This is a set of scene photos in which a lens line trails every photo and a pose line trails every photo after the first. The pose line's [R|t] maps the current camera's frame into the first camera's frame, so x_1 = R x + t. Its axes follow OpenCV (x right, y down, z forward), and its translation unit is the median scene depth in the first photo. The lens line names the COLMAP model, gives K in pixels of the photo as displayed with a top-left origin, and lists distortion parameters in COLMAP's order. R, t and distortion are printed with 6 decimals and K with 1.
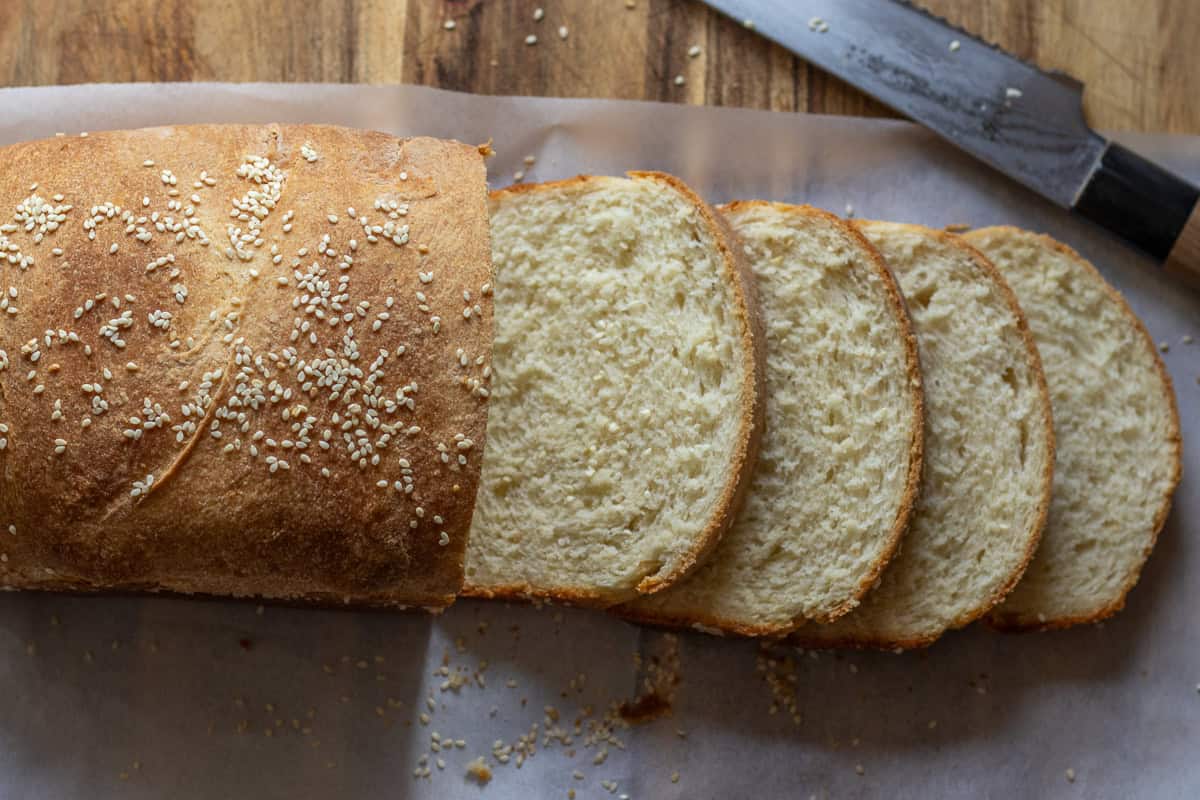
lens RADIAL K [[2863.7, 0, 600.0], [0, 2863.7, 400.0], [0, 0, 1]] dist [-0.055376, -0.449162]
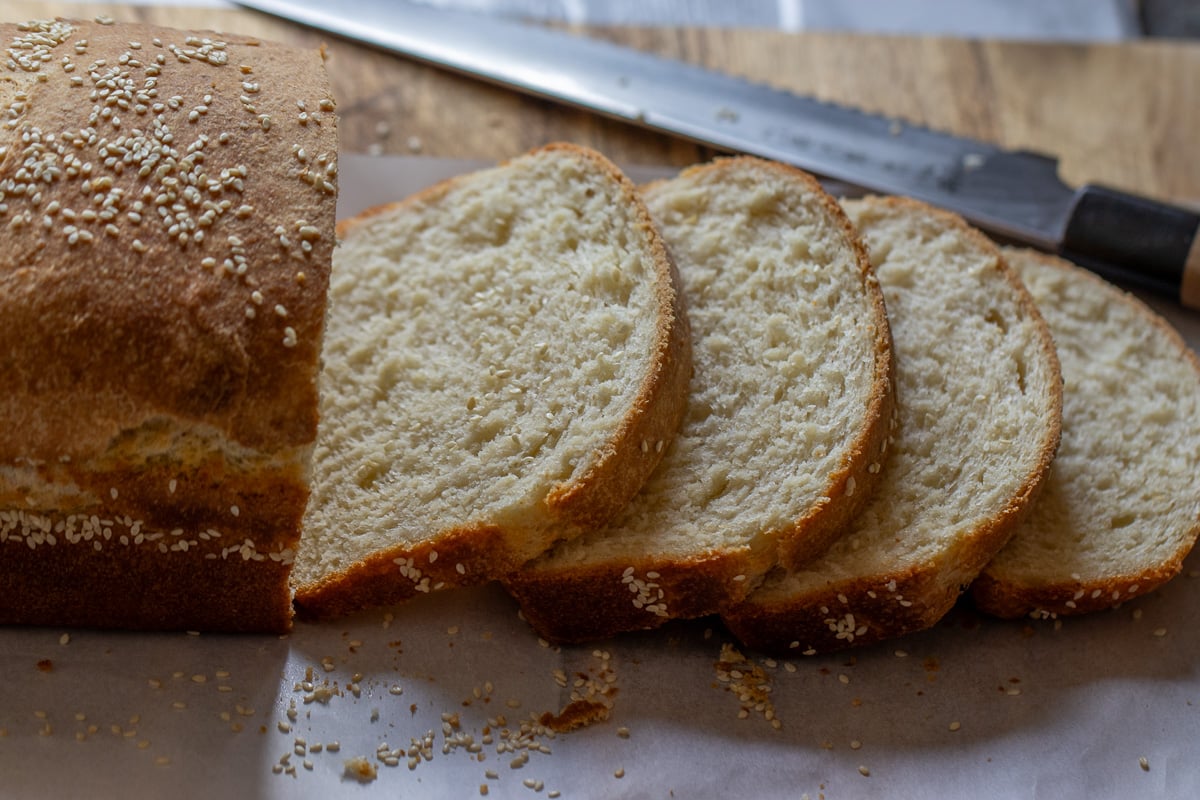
lens RADIAL K [[4137.9, 0, 600.0], [0, 4137.9, 400.0], [0, 0, 1]] dist [-0.041705, -0.953477]
pose [[0.995886, -0.082639, 0.037168, -0.011468], [0.090532, 0.890065, -0.446754, 0.534924], [0.003838, 0.448281, 0.893885, -0.021393]]
